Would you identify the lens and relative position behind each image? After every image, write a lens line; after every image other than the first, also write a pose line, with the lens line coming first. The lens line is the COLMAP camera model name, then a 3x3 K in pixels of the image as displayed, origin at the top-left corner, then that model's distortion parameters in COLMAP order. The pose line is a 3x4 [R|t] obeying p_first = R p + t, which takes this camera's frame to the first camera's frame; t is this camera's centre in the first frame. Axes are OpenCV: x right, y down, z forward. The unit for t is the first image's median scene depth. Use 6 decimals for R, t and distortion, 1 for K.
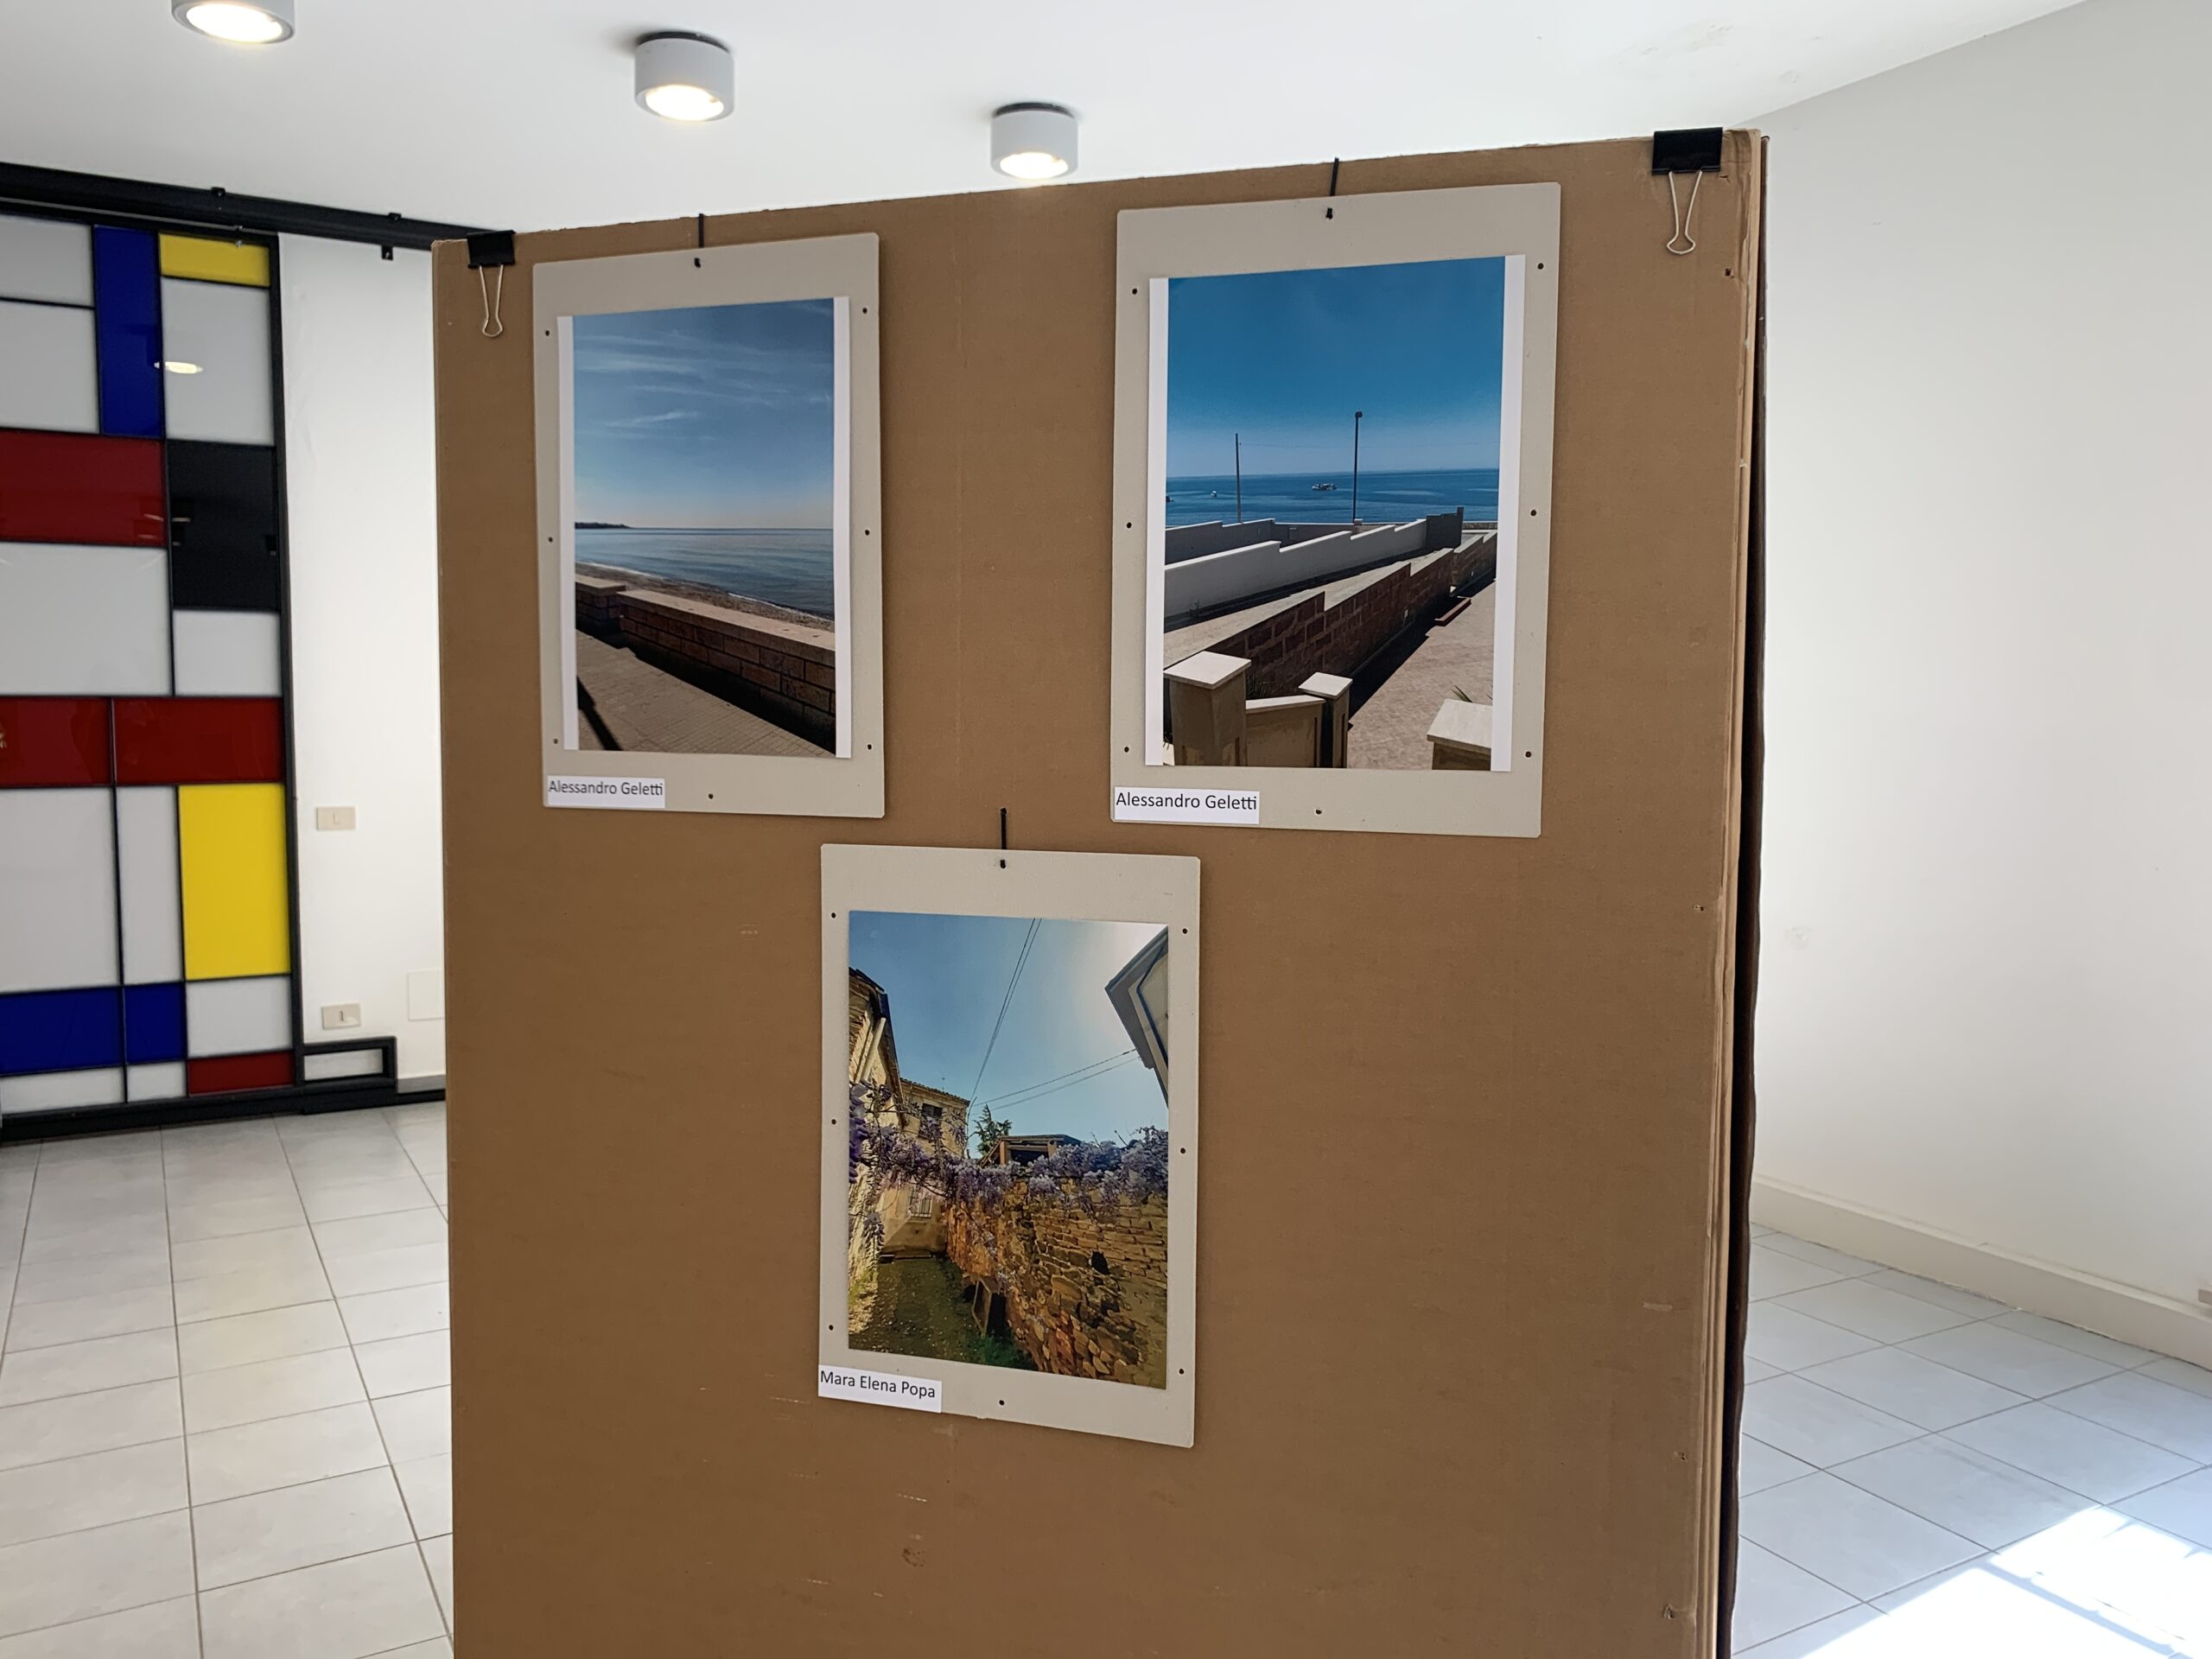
lens RADIAL K [[1685.3, 0, 1106.9], [0, 1685.3, 833.7], [0, 0, 1]] dist [0.055878, -0.070928]
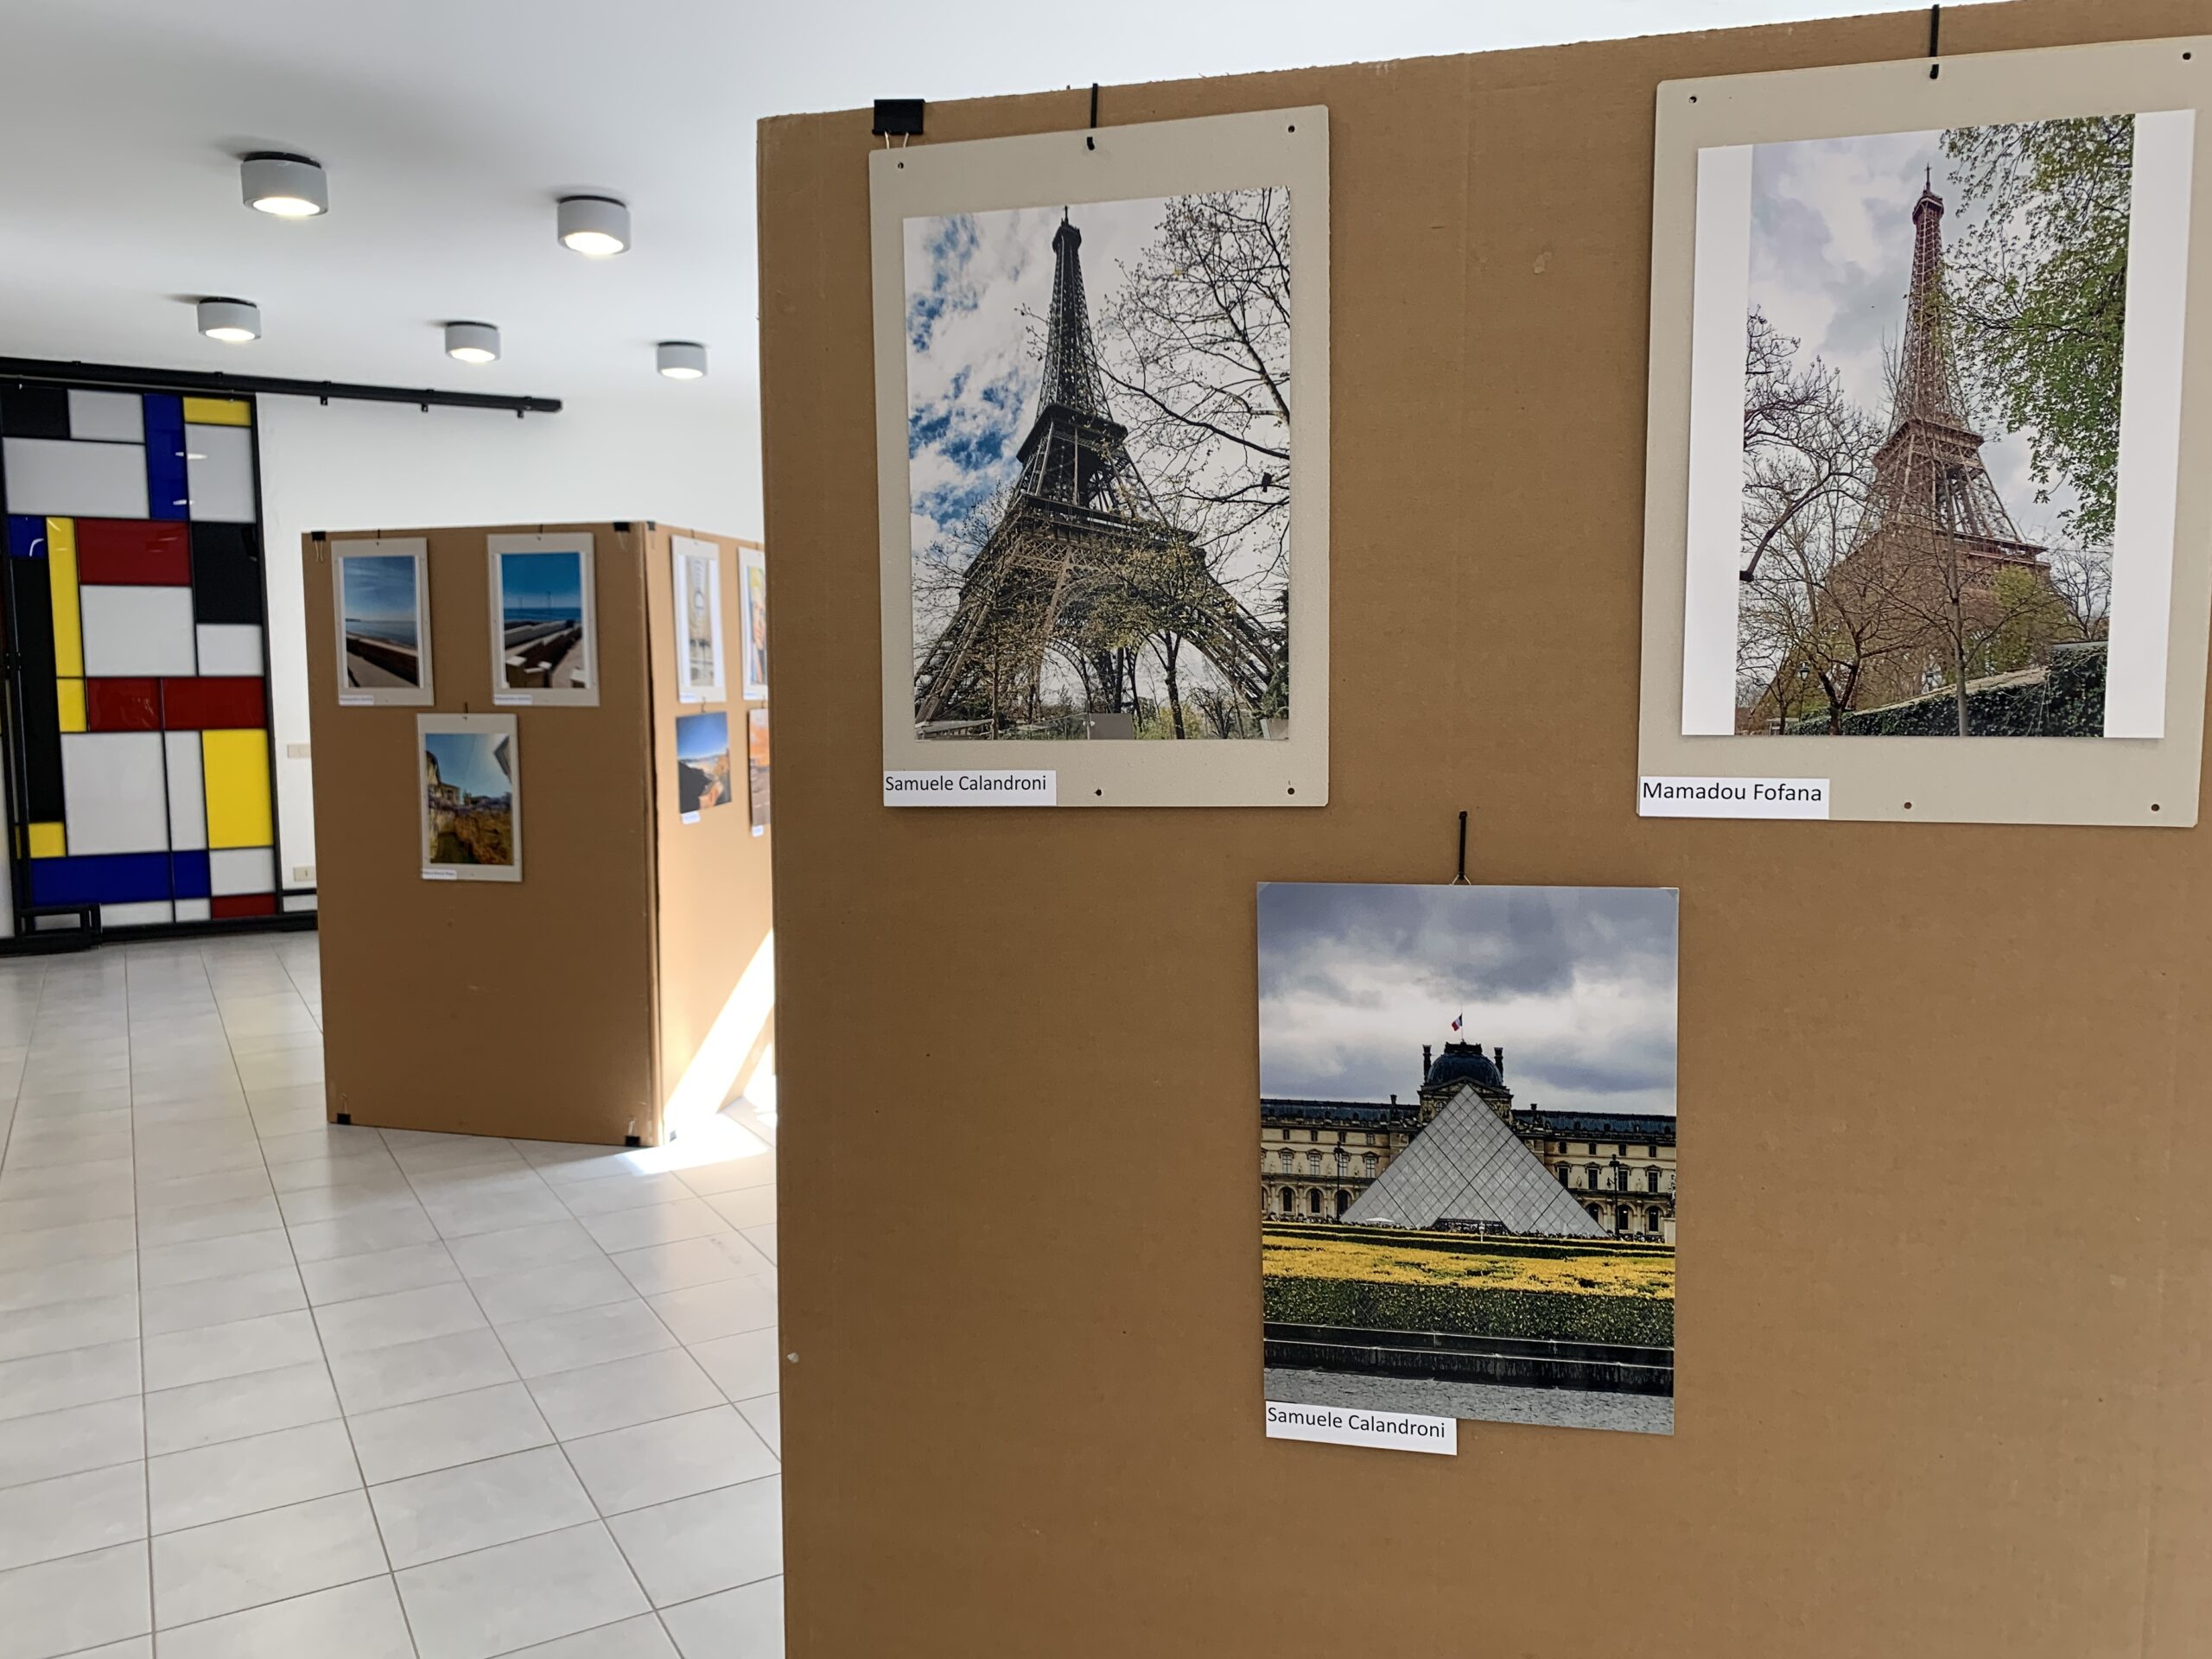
lens RADIAL K [[1685.3, 0, 1116.6], [0, 1685.3, 827.3], [0, 0, 1]] dist [0.055878, -0.070928]
pose [[0.999869, -0.014504, 0.007148, 1.196850], [0.014411, 0.999814, 0.012819, 0.208160], [-0.007332, -0.012715, 0.999892, -2.401401]]
